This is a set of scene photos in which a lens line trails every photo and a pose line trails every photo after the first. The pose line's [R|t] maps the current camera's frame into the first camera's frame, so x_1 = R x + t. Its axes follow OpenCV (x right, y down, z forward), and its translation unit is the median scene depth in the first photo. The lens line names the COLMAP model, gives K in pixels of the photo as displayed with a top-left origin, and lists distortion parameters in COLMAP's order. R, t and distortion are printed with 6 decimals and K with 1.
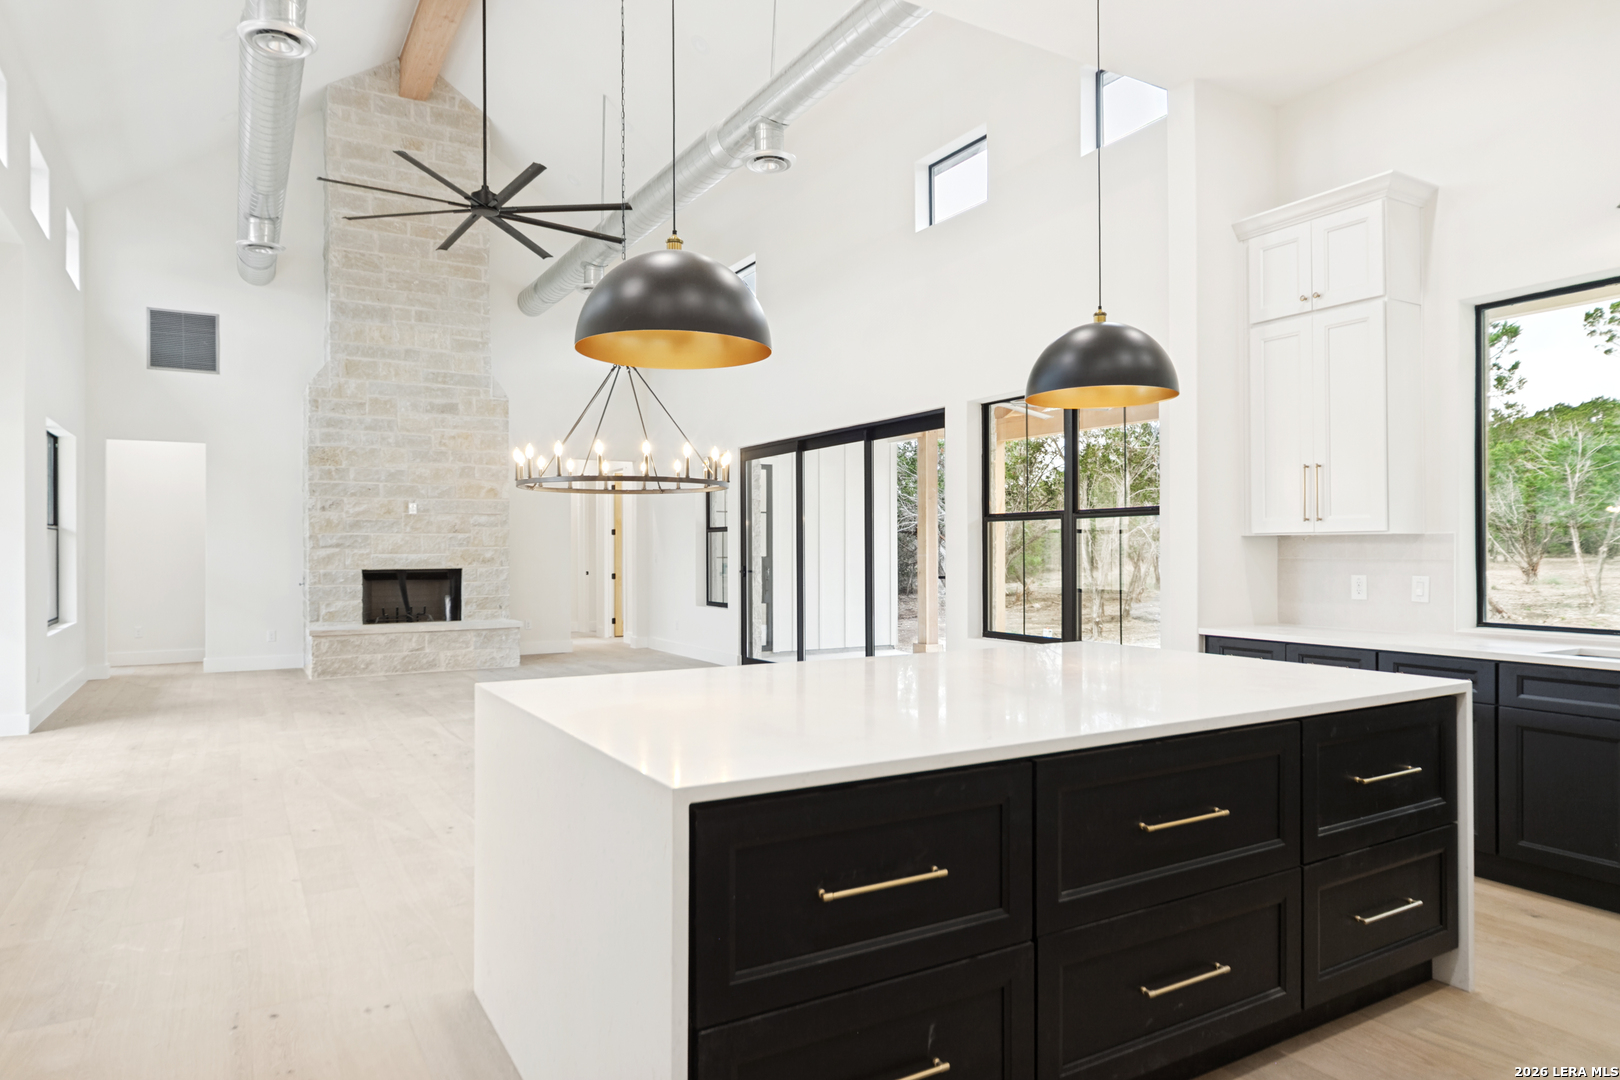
lens RADIAL K [[988.3, 0, 812.2], [0, 988.3, 545.0], [0, 0, 1]] dist [-0.003893, 0.000405]
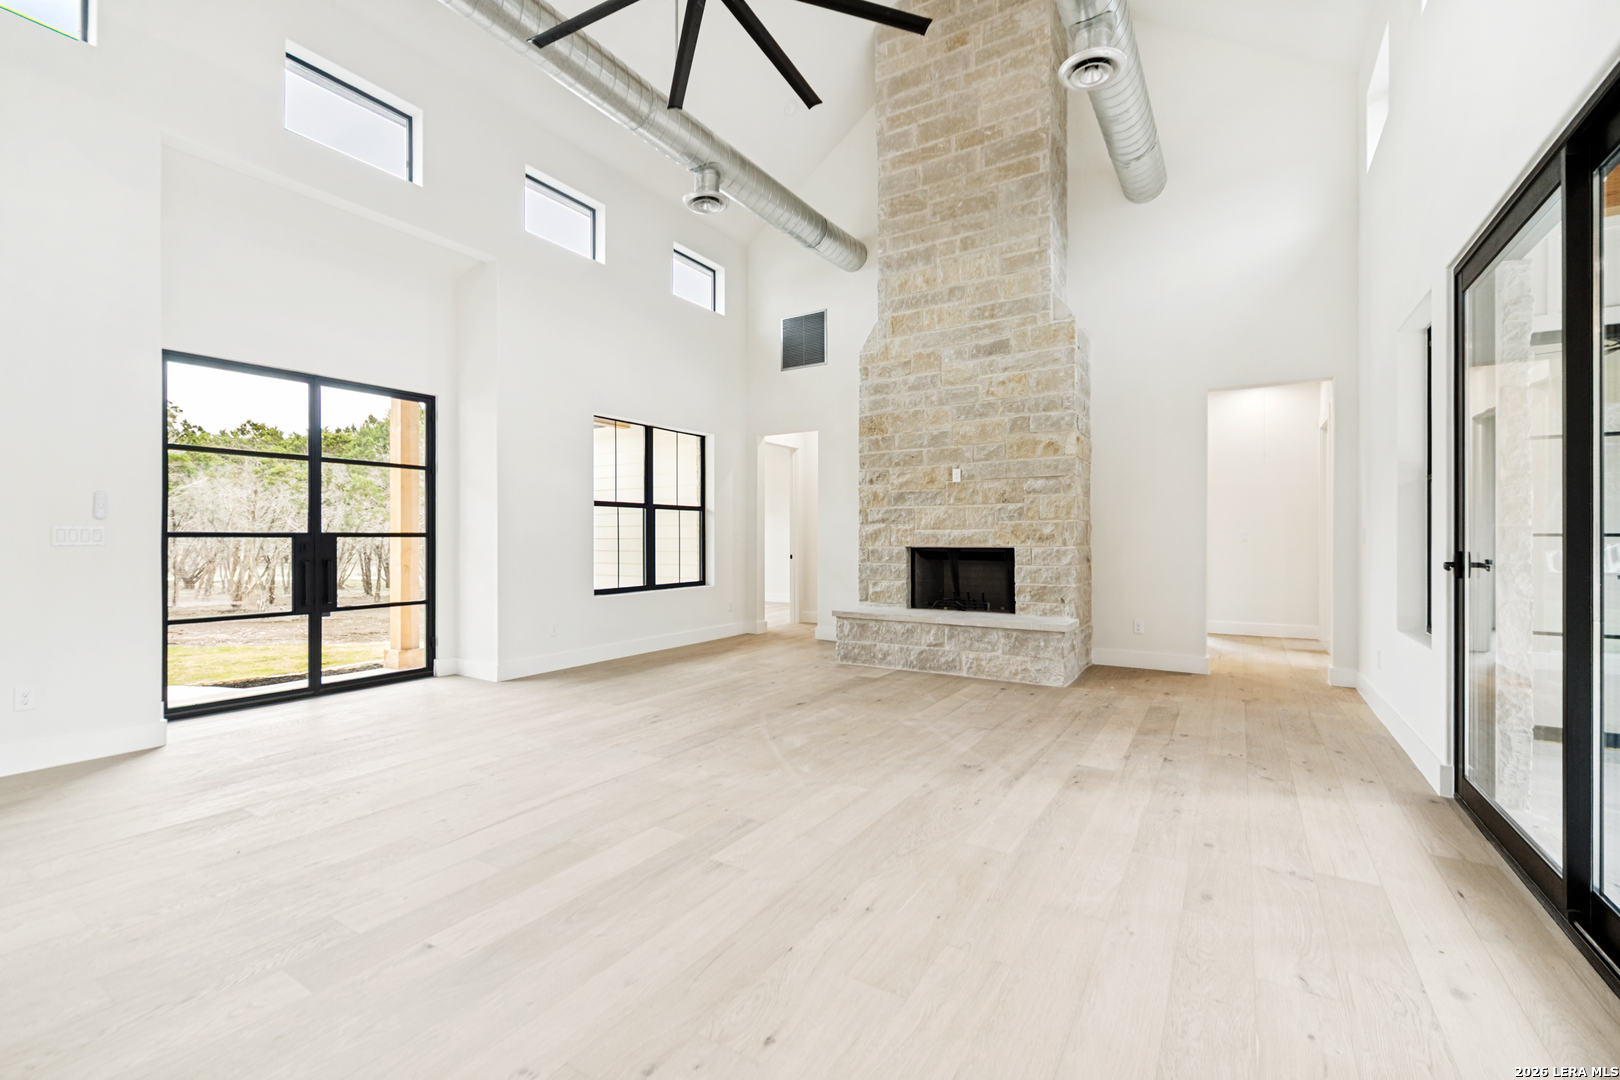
lens RADIAL K [[687.0, 0, 810.0], [0, 687.0, 540.0], [0, 0, 1]] dist [-0.000909, 0.000242]
pose [[0.463928, 0.004933, -0.885859, 0.056813], [0.002039, 0.999976, 0.006636, 0.013989], [0.885871, -0.004885, 0.463907, 0.622573]]
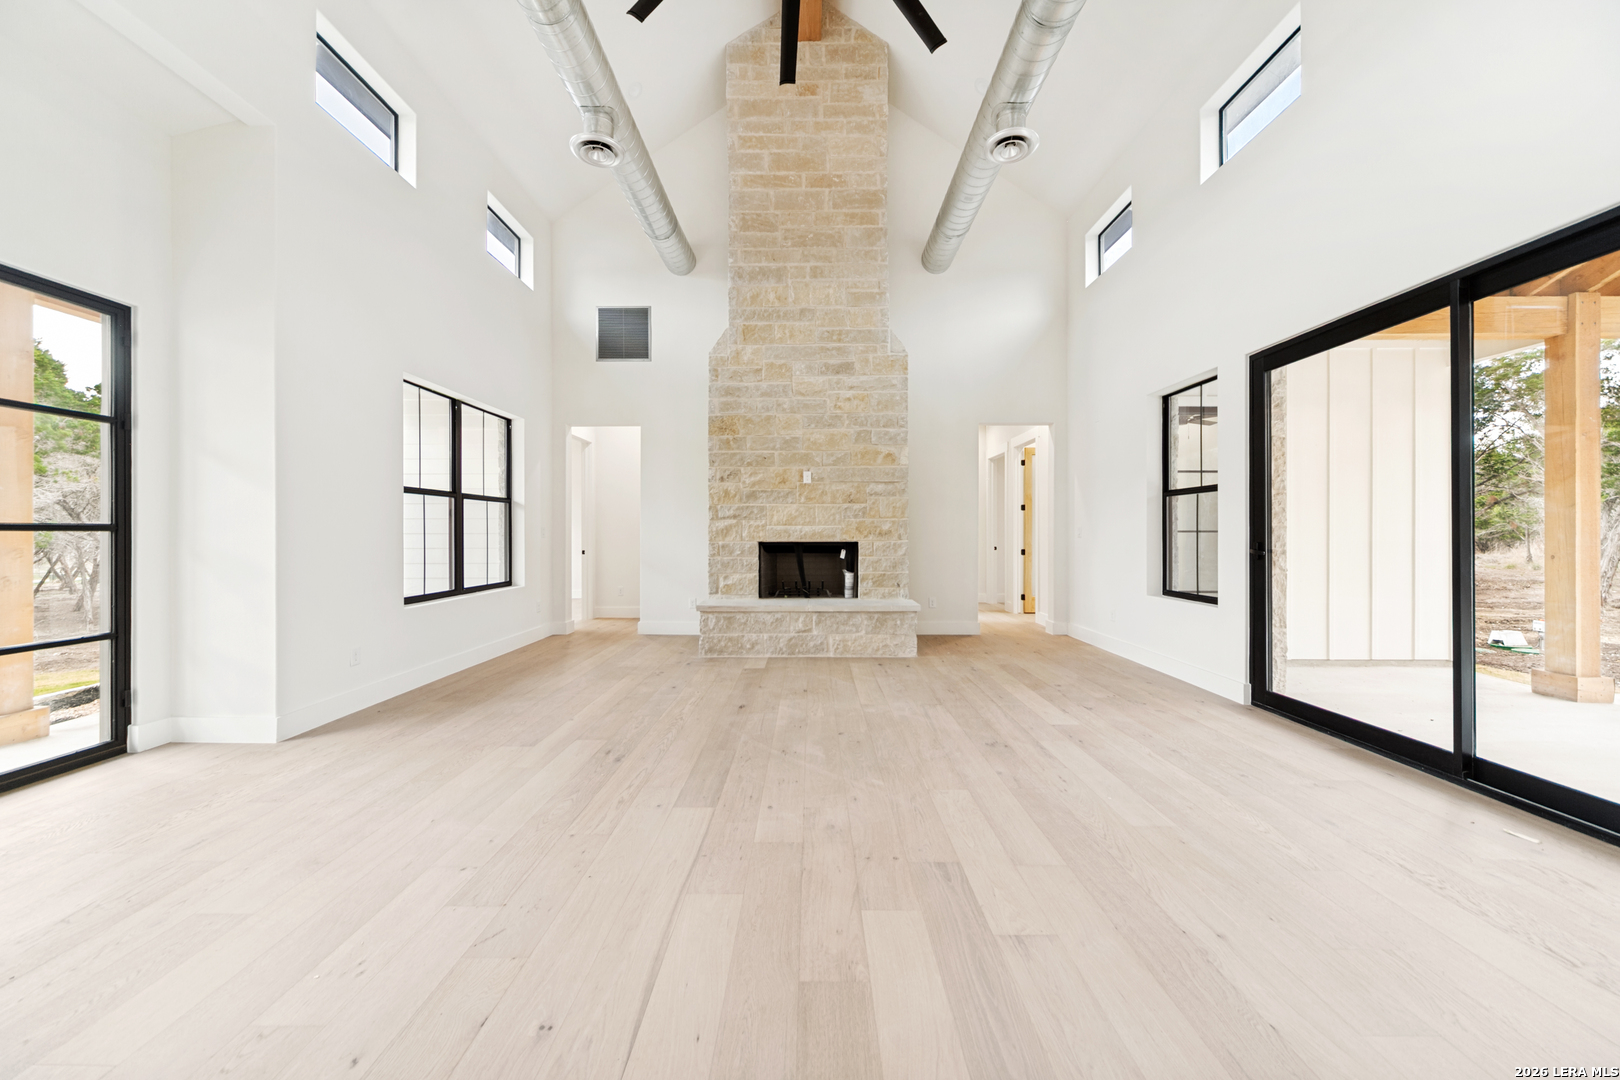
lens RADIAL K [[564.1, 0, 808.4], [0, 564.1, 533.4], [0, 0, 1]] dist [0.000692, 0.000164]
pose [[0.858507, 0.002812, -0.512794, -0.129010], [-0.000830, 0.999991, 0.004095, 0.014343], [0.512801, -0.003090, 0.858502, 0.543597]]
